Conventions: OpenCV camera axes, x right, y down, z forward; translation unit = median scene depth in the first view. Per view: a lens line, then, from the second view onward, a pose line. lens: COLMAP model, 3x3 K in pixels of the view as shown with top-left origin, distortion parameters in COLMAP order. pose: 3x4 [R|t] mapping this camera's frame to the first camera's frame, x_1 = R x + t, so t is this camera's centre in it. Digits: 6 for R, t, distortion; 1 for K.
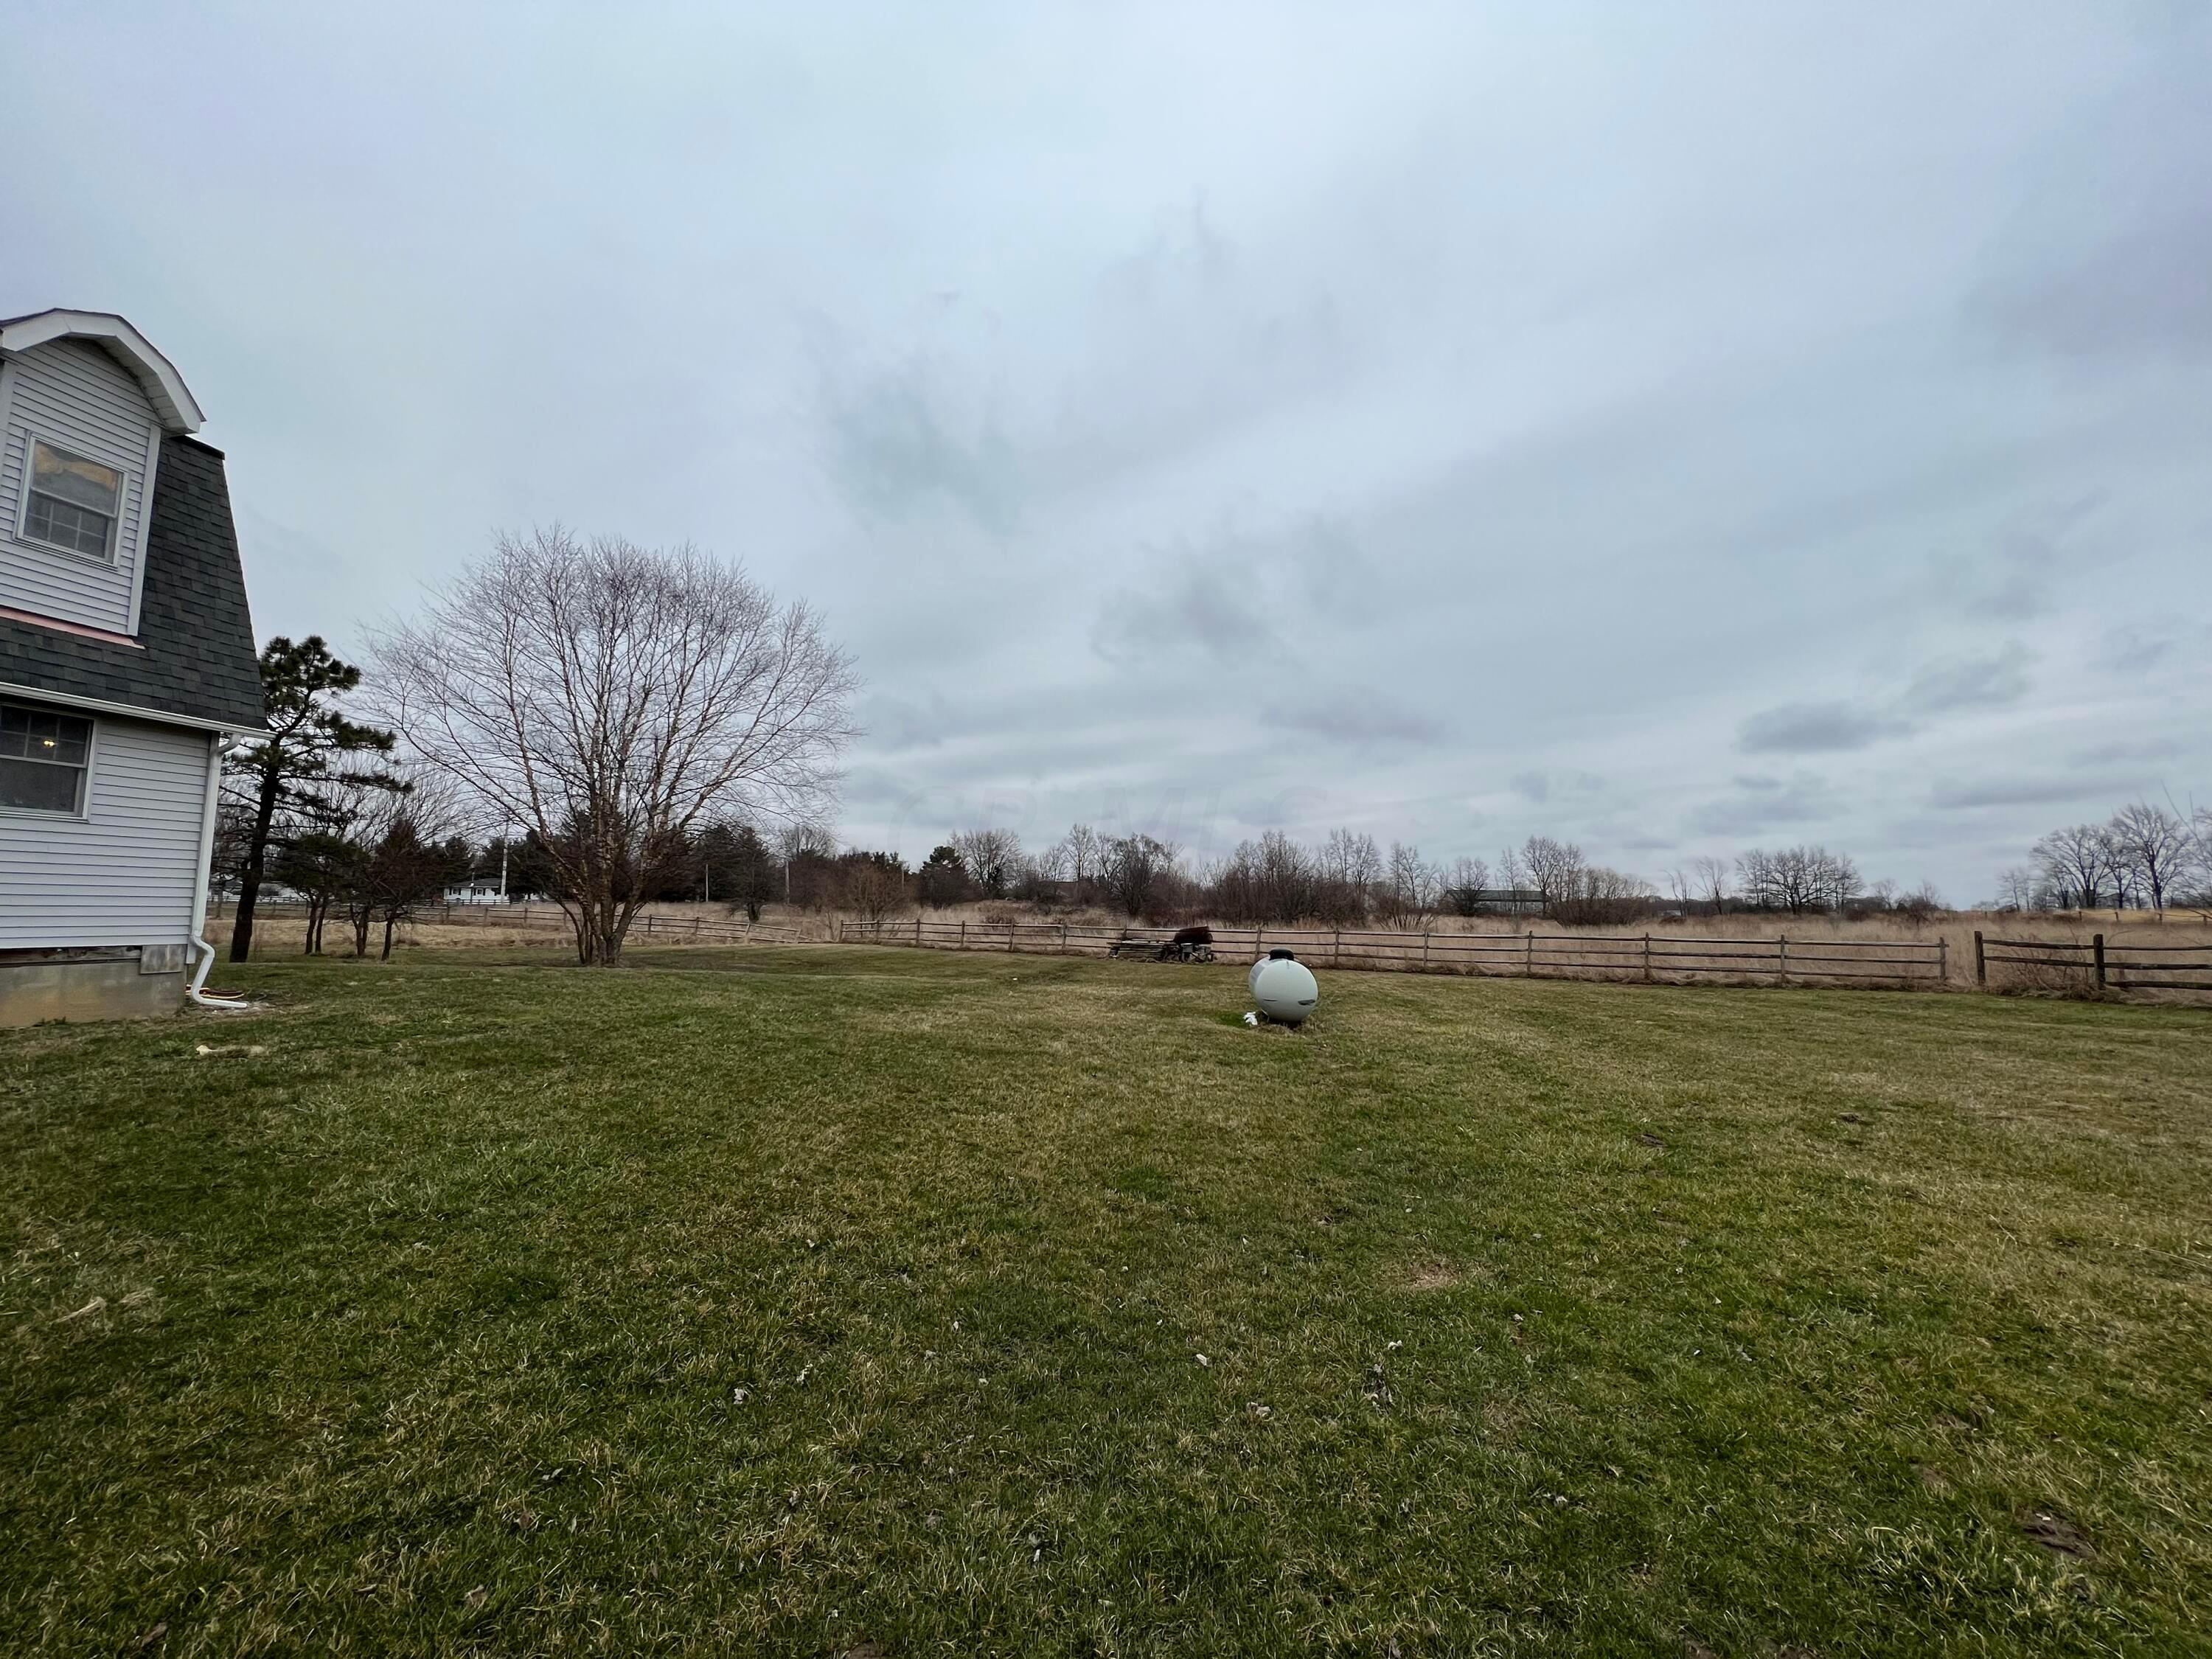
lens RADIAL K [[886.9, 0, 1106.0], [0, 886.9, 829.5], [0, 0, 1]] dist [-0.001118, 0.000289]
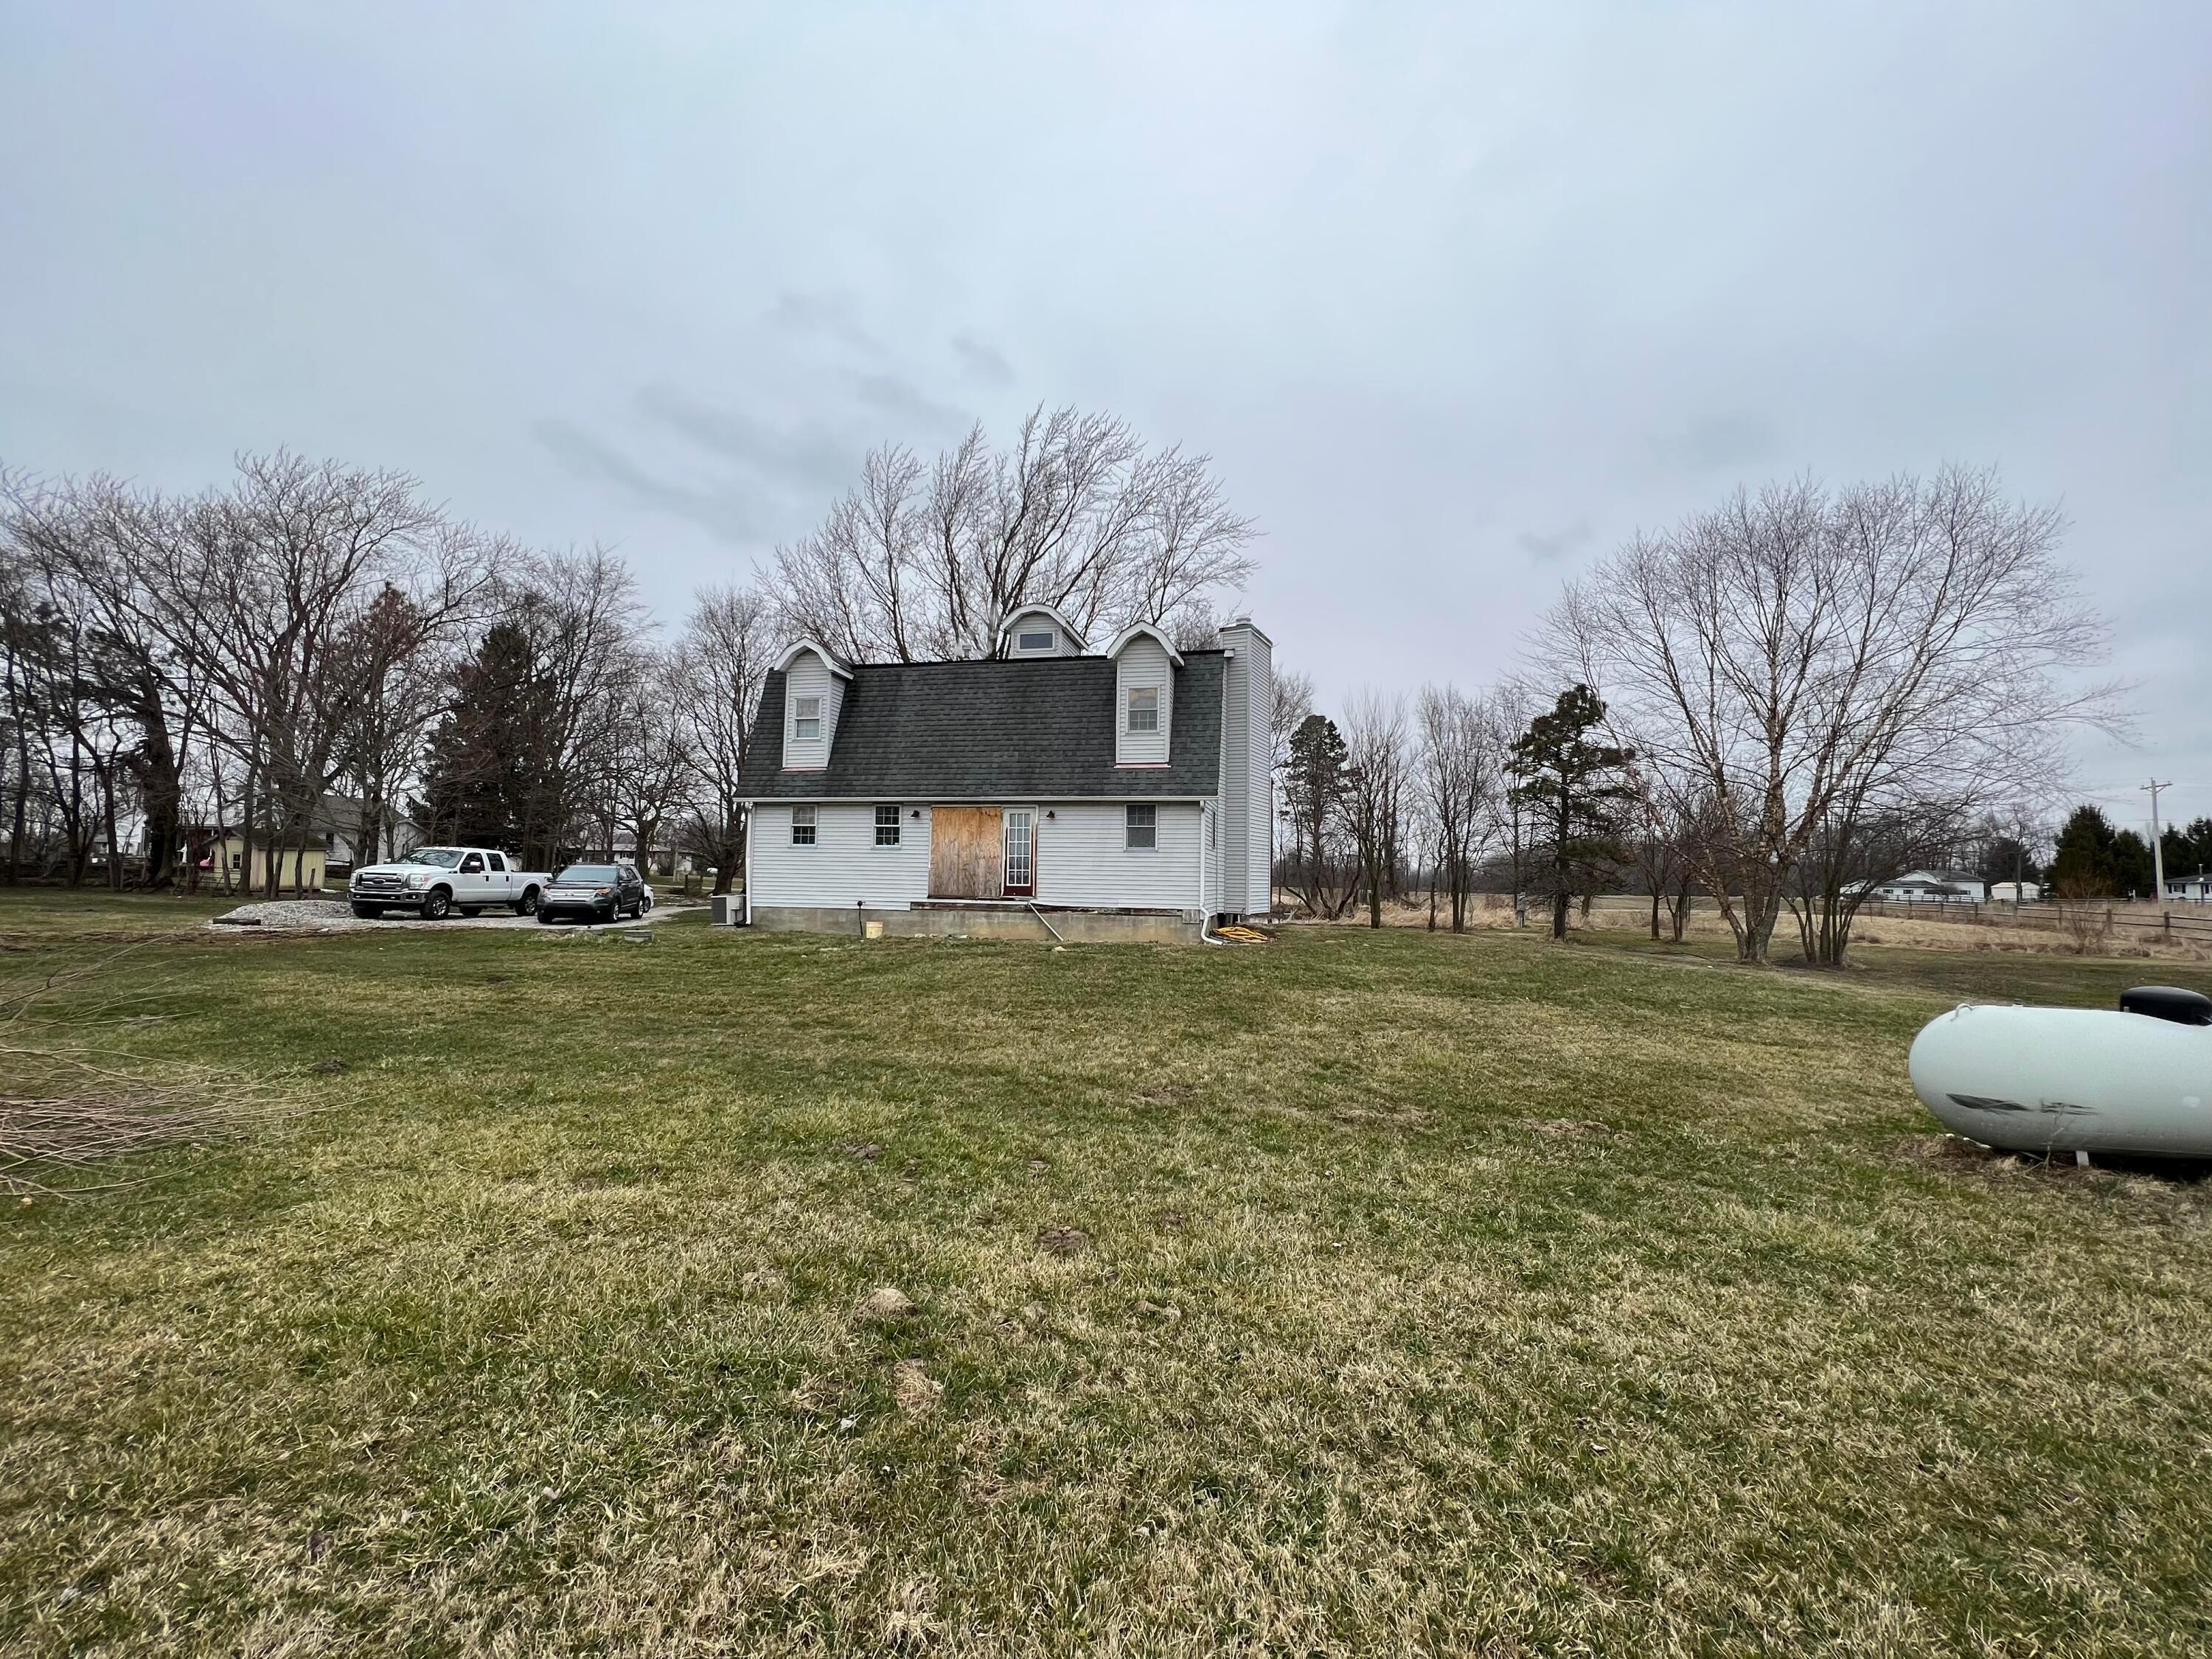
lens RADIAL K [[887.8, 0, 1100.9], [0, 887.8, 826.4], [0, 0, 1]] dist [-0.001516, 0.000450]
pose [[-0.034874, -0.080458, -0.996148, 0.234505], [0.075571, 0.993688, -0.082905, 0.022838], [0.996530, -0.078171, -0.028574, 0.209709]]
